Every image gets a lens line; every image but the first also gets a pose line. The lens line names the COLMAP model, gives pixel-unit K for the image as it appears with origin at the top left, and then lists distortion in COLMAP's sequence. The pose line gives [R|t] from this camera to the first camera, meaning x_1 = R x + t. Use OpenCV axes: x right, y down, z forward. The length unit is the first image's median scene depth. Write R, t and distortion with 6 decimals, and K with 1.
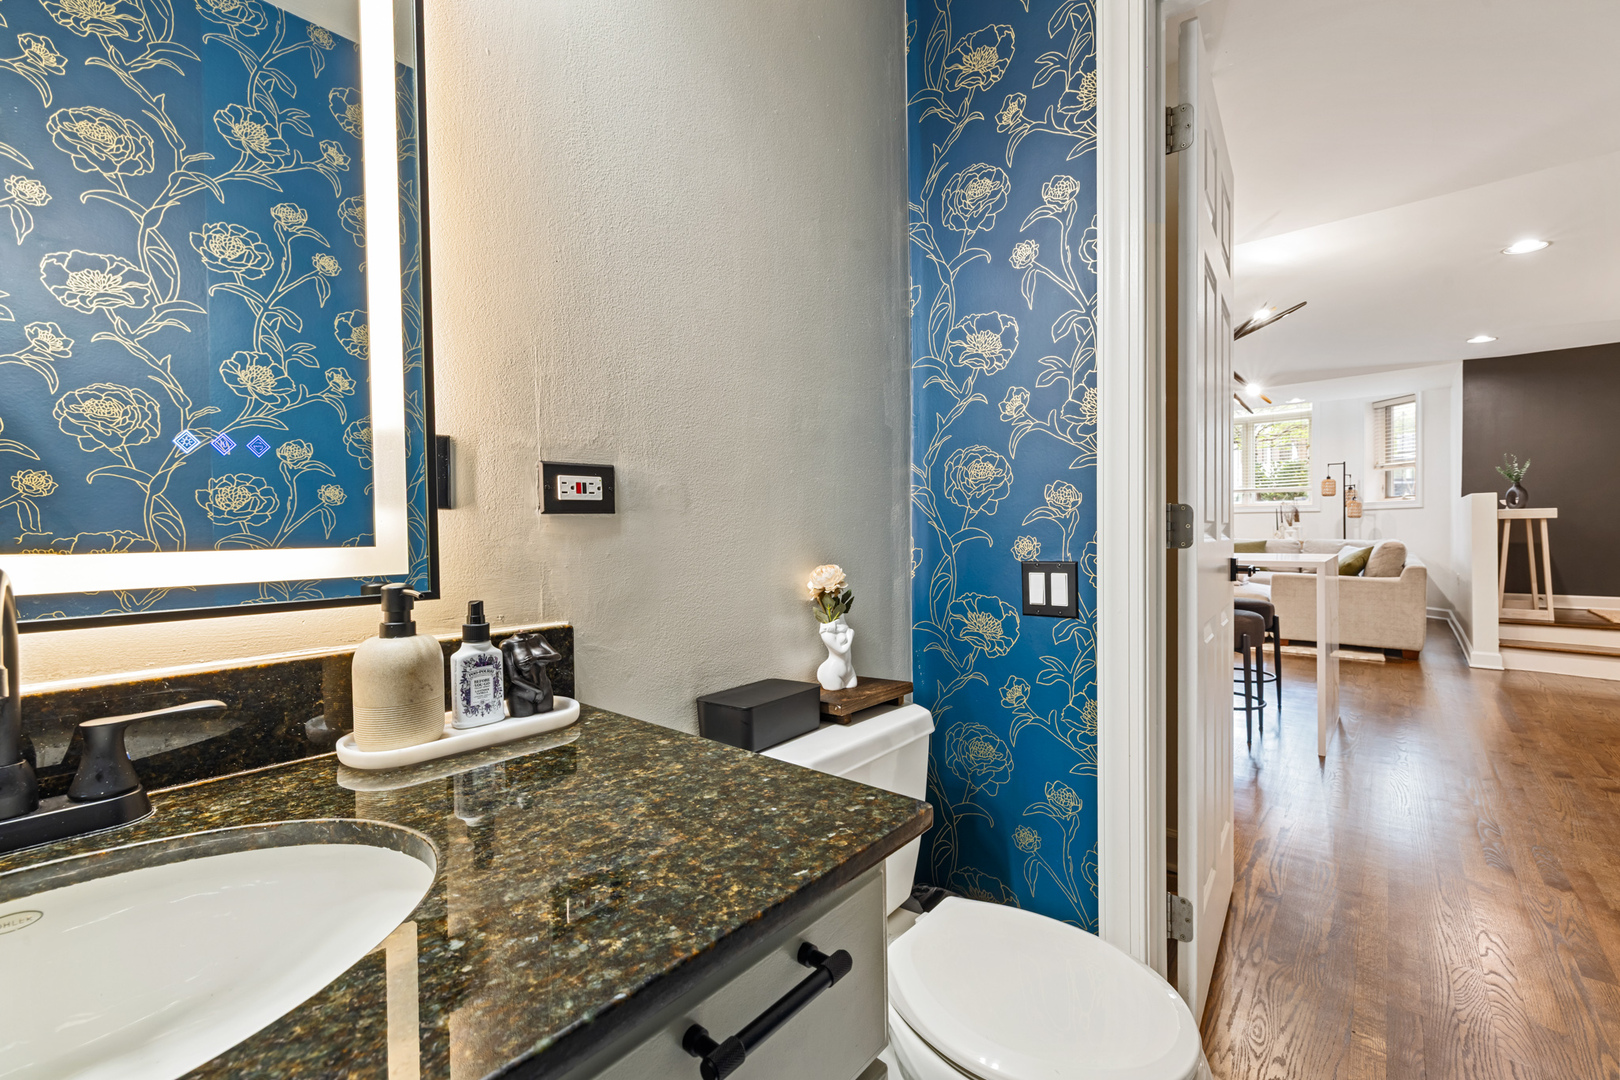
lens RADIAL K [[679.9, 0, 808.8], [0, 679.9, 537.6], [0, 0, 1]] dist [-0.001386, 0.000066]
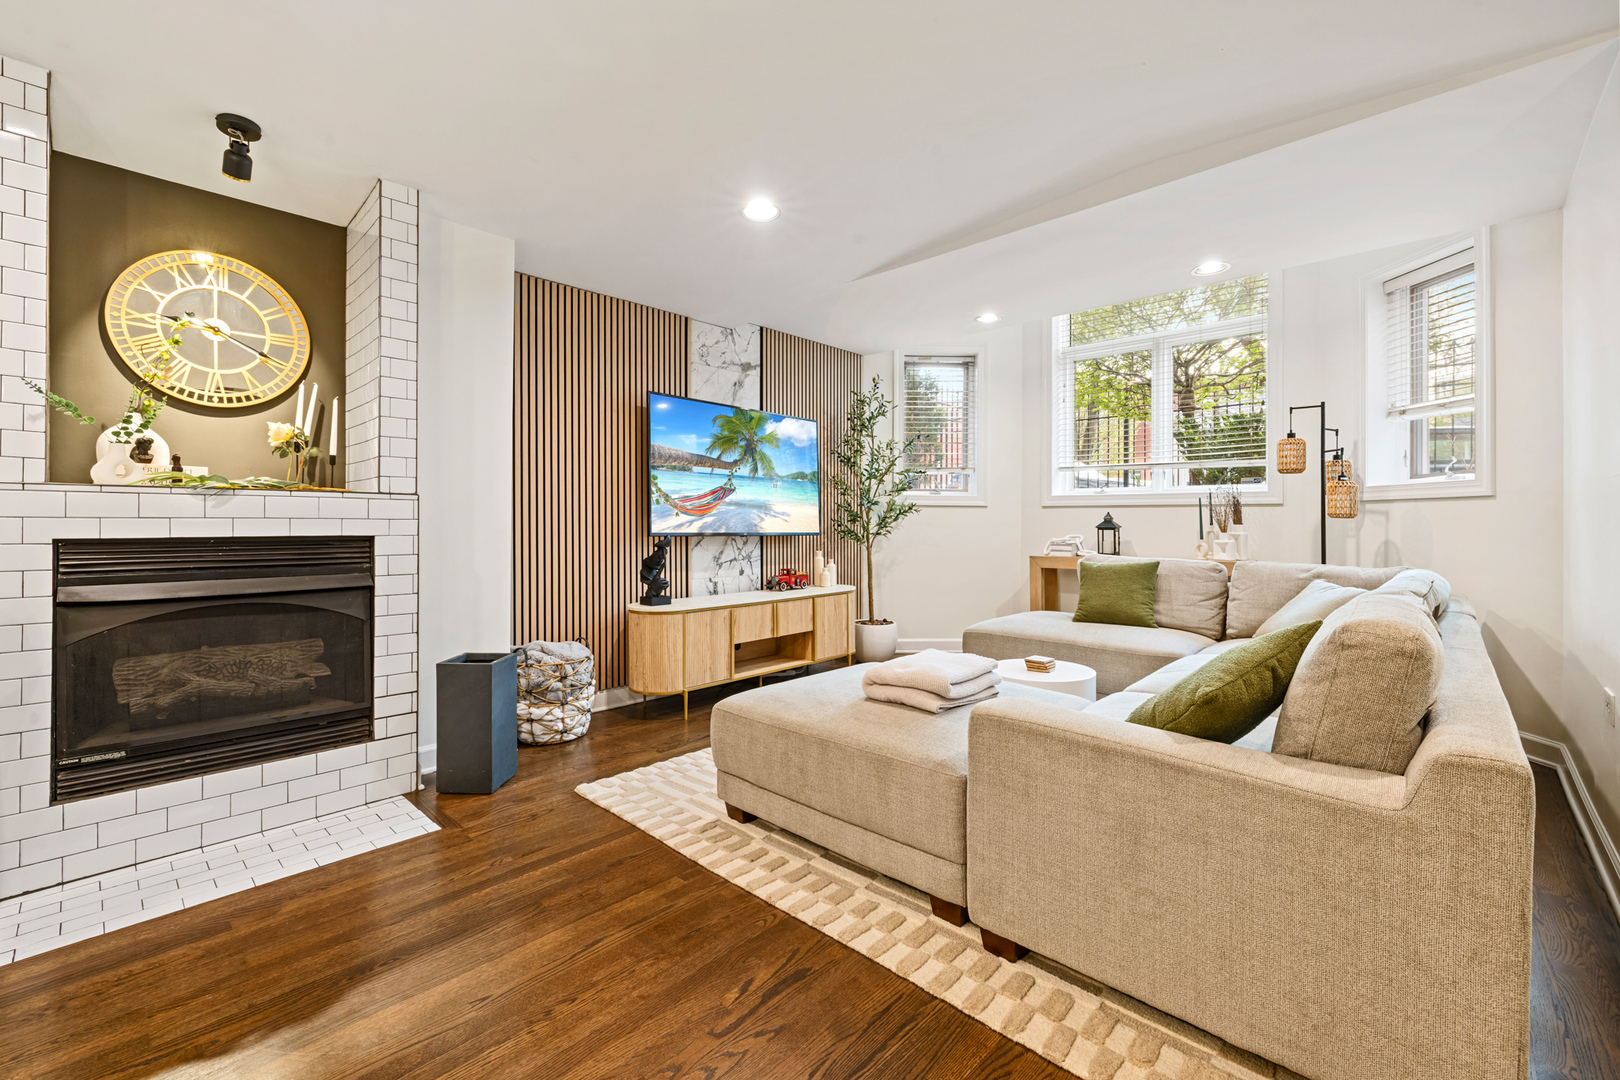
lens RADIAL K [[679.9, 0, 824.2], [0, 679.9, 516.3], [0, 0, 1]] dist [-0.001386, 0.000066]
pose [[0.999253, 0.012986, -0.036386, 0.457678], [-0.013710, 0.999712, -0.019713, -0.015804], [0.036119, 0.020197, 0.999143, 0.511804]]
